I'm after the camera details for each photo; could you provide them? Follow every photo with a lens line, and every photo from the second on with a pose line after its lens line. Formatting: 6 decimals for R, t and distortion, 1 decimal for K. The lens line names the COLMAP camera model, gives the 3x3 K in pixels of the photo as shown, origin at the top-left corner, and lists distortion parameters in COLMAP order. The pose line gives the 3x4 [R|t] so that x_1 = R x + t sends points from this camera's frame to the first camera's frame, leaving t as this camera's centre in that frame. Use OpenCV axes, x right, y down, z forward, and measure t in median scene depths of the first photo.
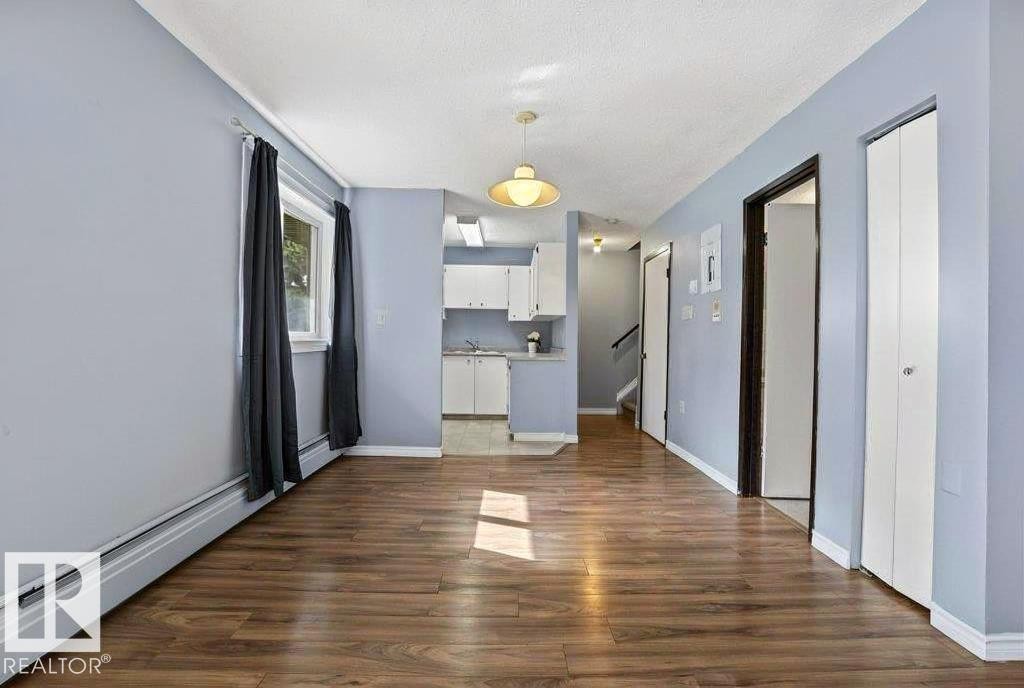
lens RADIAL K [[482.1, 0, 511.6], [0, 482.1, 342.0], [0, 0, 1]] dist [-0.002342, 0.000548]
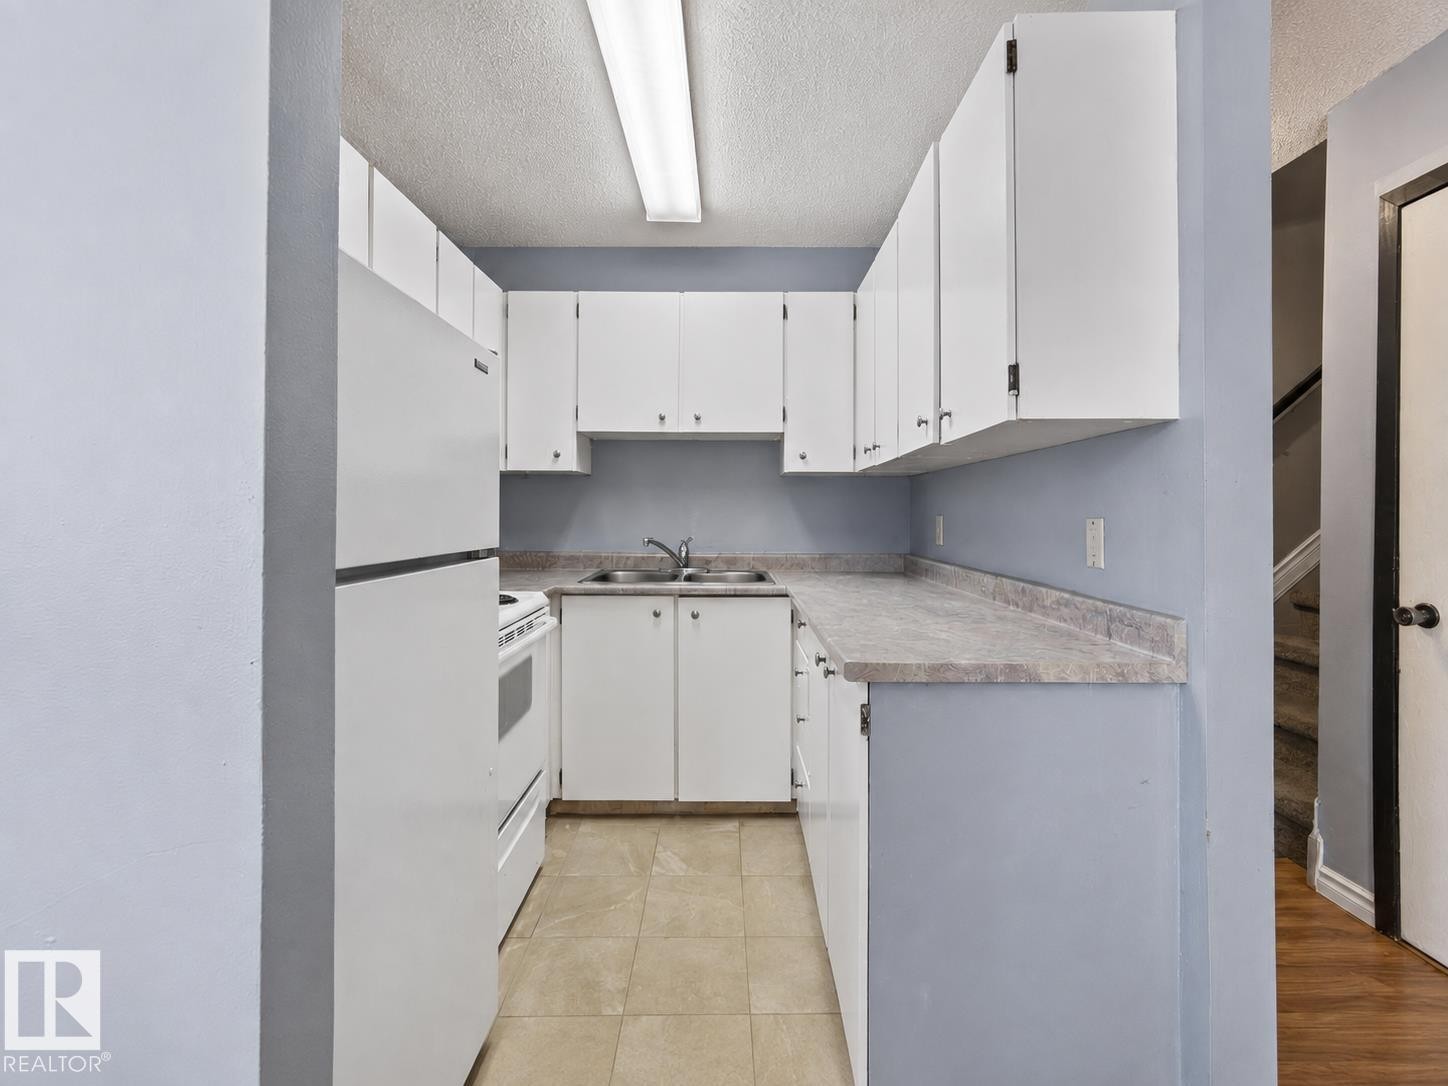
lens RADIAL K [[679.4, 0, 724.0], [0, 679.4, 543.0], [0, 0, 1]] dist [-0.001593, -0.000048]
pose [[0.999805, -0.001750, -0.019690, -0.044919], [0.002568, 0.999130, 0.041627, -0.019795], [0.019600, -0.041670, 0.998939, 0.677912]]
